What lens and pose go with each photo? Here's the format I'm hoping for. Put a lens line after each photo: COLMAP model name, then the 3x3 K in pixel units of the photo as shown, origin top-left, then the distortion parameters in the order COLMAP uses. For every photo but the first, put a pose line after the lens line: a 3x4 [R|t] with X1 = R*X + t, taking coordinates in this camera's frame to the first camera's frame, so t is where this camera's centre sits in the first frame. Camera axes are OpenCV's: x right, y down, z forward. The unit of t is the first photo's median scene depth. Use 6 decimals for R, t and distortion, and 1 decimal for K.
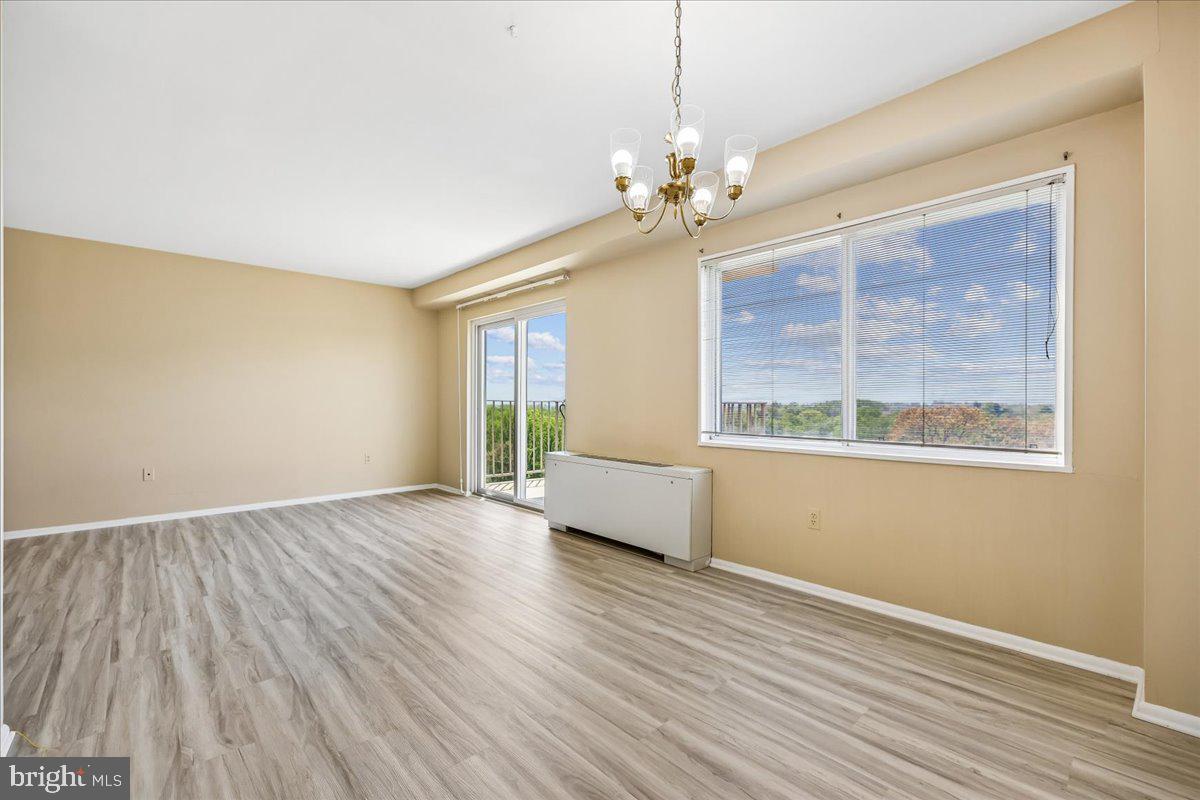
lens RADIAL K [[507.1, 0, 604.9], [0, 507.1, 402.3], [0, 0, 1]] dist [0.000131, -0.001730]
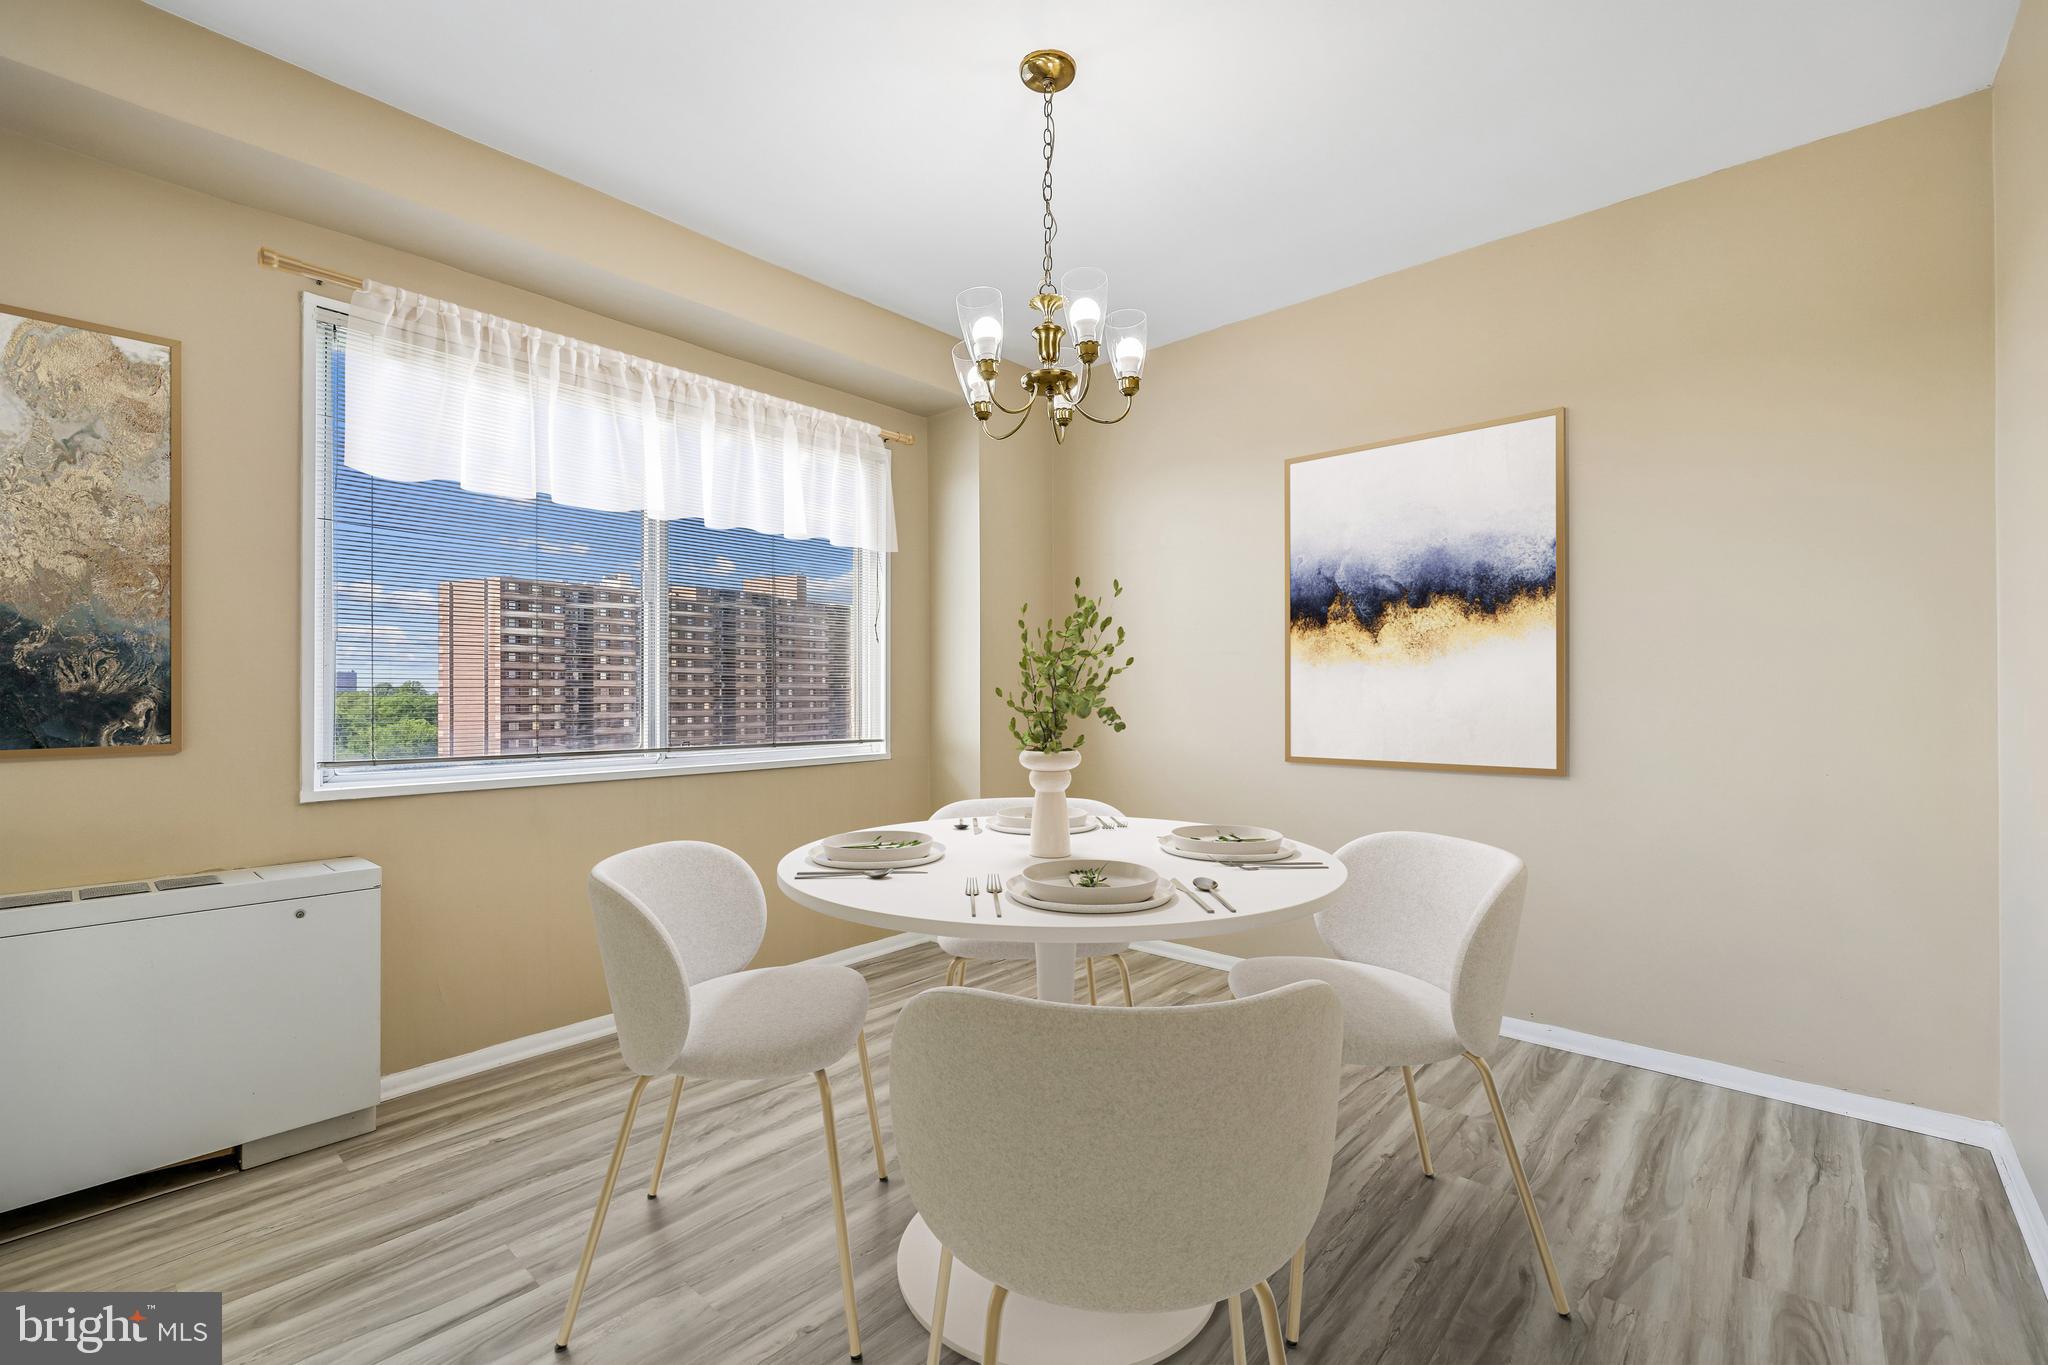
lens RADIAL K [[872.7, 0, 1031.9], [0, 872.7, 689.2], [0, 0, 1]] dist [-0.003237, -0.000125]
pose [[-0.096656, 0.004134, 0.995309, -0.713028], [0.000117, 0.999991, -0.004142, 0.008333], [-0.995318, -0.000284, -0.096656, 0.777947]]
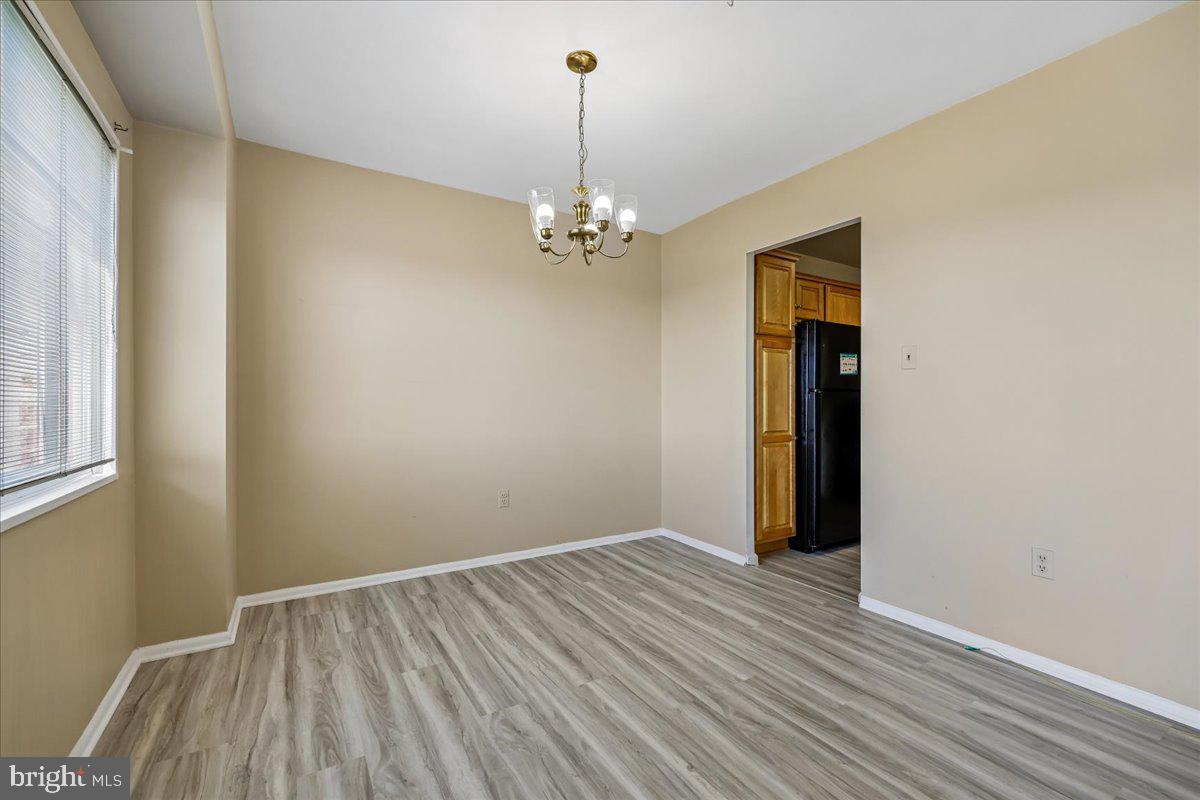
lens RADIAL K [[507.1, 0, 602.5], [0, 507.1, 399.8], [0, 0, 1]] dist [0.000131, -0.001730]
pose [[-0.981009, 0.004440, 0.193913, -0.104623], [0.002614, 0.999950, -0.009669, 0.004071], [-0.193947, -0.008978, -0.980971, 1.518691]]
